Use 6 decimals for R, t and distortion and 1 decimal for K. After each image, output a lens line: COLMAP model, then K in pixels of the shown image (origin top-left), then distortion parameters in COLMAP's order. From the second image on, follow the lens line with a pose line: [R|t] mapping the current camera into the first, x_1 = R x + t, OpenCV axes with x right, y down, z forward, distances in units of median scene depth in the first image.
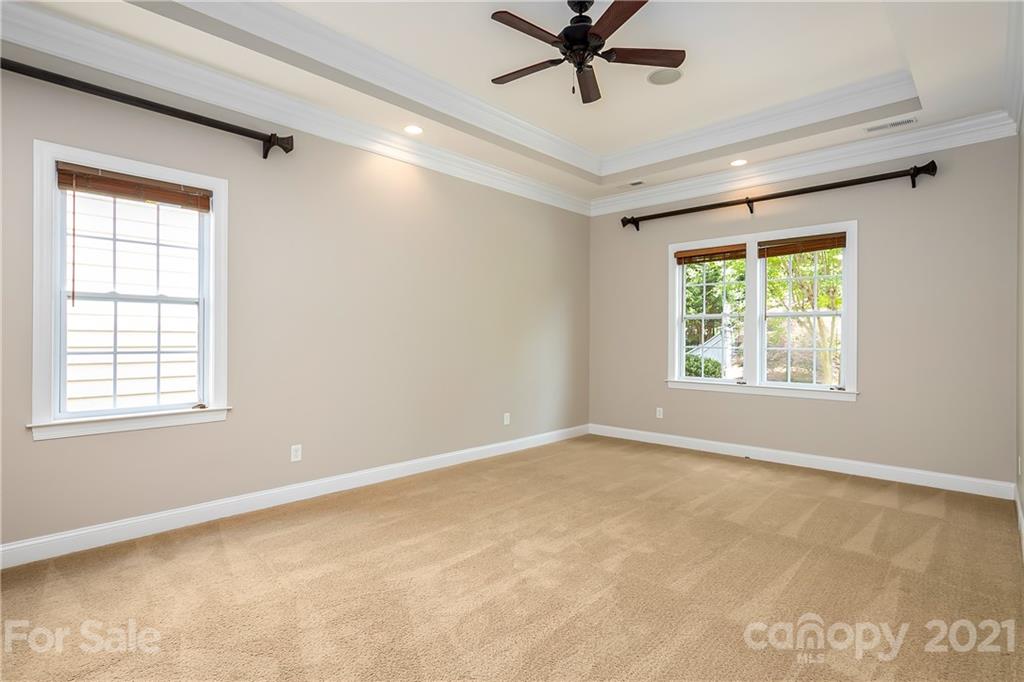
lens RADIAL K [[502.8, 0, 508.2], [0, 502.8, 329.8], [0, 0, 1]] dist [-0.005888, 0.005067]
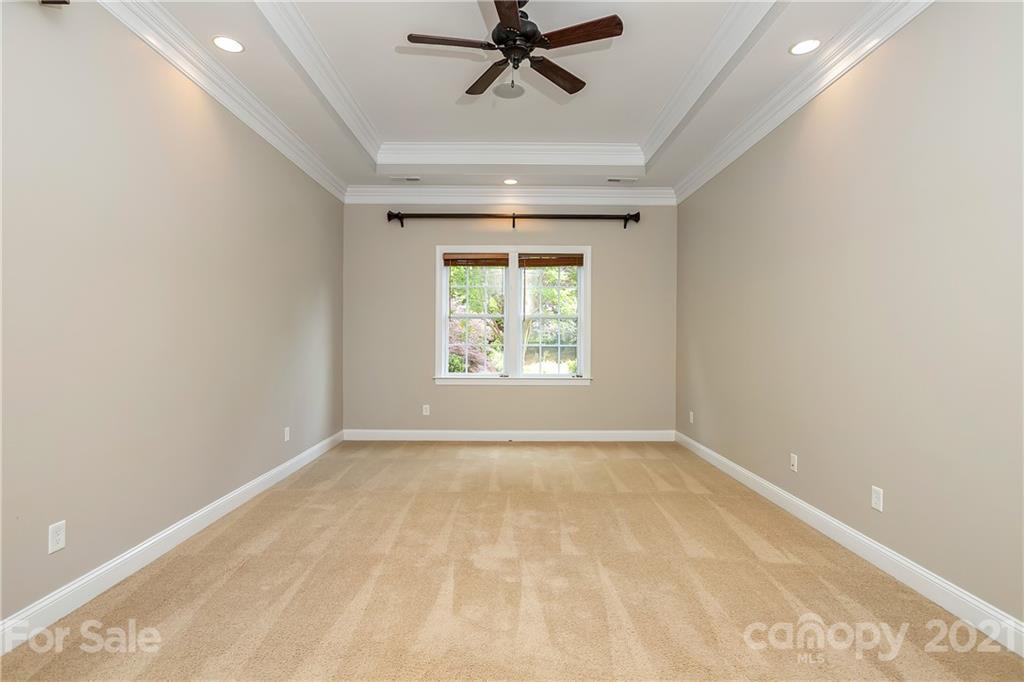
lens RADIAL K [[502.8, 0, 513.3], [0, 502.8, 340.2], [0, 0, 1]] dist [-0.005888, 0.005067]
pose [[0.729908, -0.005345, 0.683525, -0.379551], [-0.011960, 0.999716, 0.020589, 0.000979], [-0.683441, -0.023203, 0.729637, 0.194793]]
